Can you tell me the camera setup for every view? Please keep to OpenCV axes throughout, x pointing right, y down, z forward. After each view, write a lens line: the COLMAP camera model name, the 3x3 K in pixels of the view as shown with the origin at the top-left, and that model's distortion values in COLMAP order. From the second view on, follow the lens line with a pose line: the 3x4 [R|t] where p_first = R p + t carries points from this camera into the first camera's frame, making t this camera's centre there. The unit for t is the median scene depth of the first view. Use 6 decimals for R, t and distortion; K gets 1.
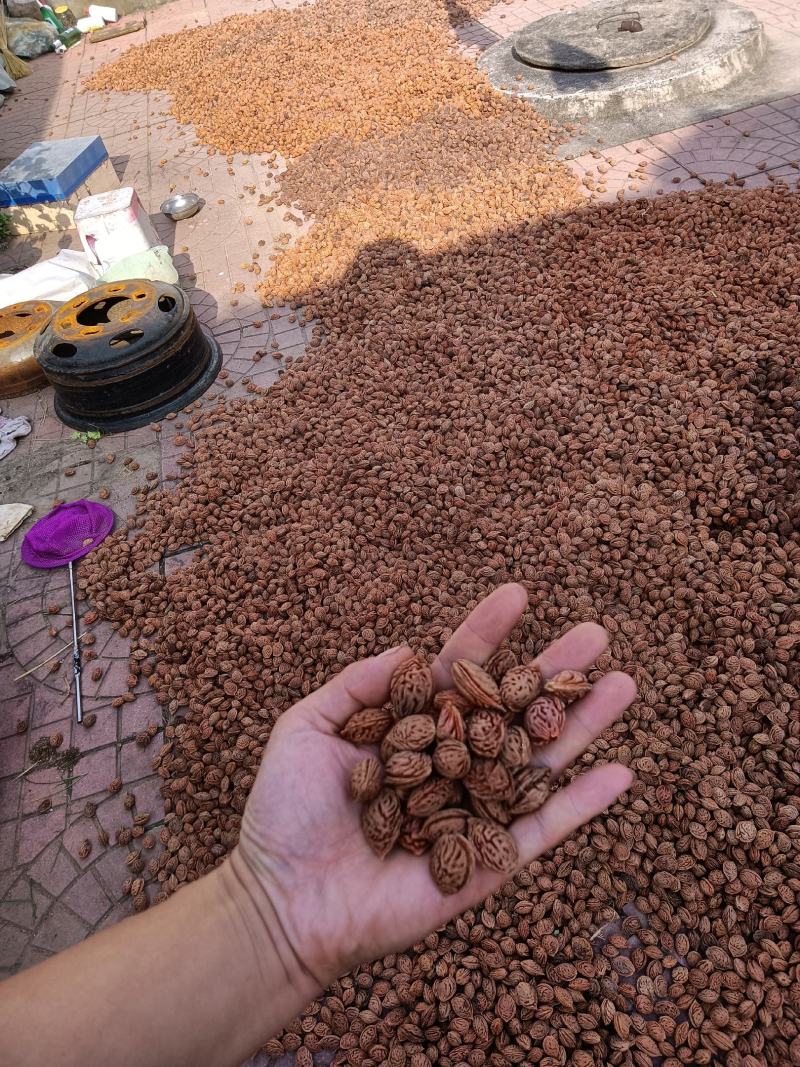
lens RADIAL K [[773.2, 0, 391.5], [0, 773.2, 527.1], [0, 0, 1]] dist [0.104051, -0.180624]
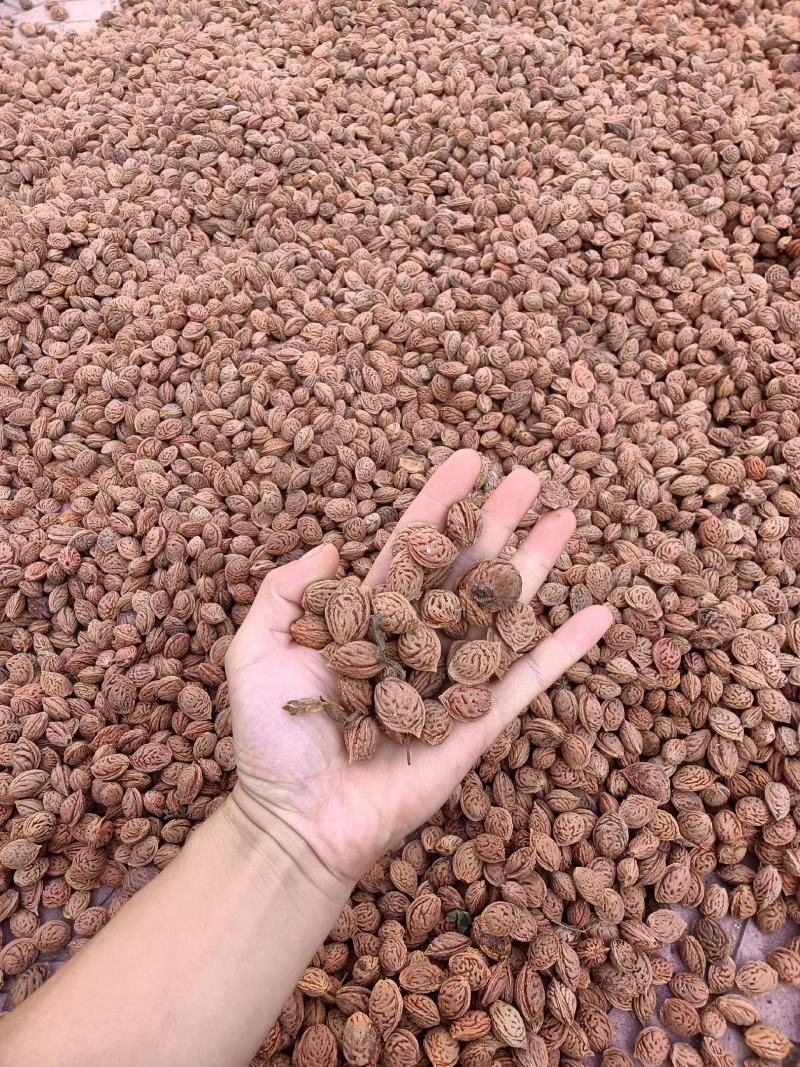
lens RADIAL K [[773.2, 0, 391.5], [0, 773.2, 527.1], [0, 0, 1]] dist [0.104051, -0.180624]
pose [[0.983748, 0.109348, 0.142418, 0.058566], [-0.129067, 0.982056, 0.137509, 0.153224], [-0.124826, -0.153655, 0.980208, 0.381848]]
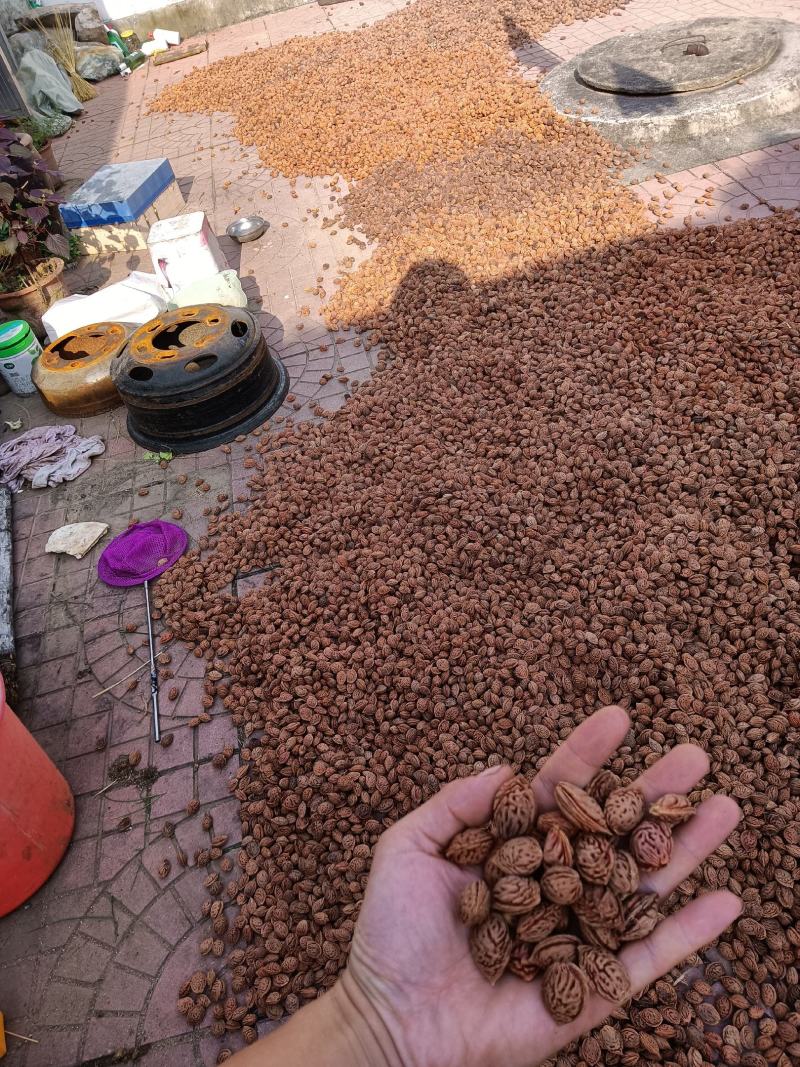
lens RADIAL K [[773.2, 0, 391.5], [0, 773.2, 527.1], [0, 0, 1]] dist [0.104051, -0.180624]
pose [[0.998761, 0.020148, -0.045497, -0.049350], [-0.020693, 0.999719, -0.011533, -0.024891], [0.045252, 0.012460, 0.998898, -0.011894]]
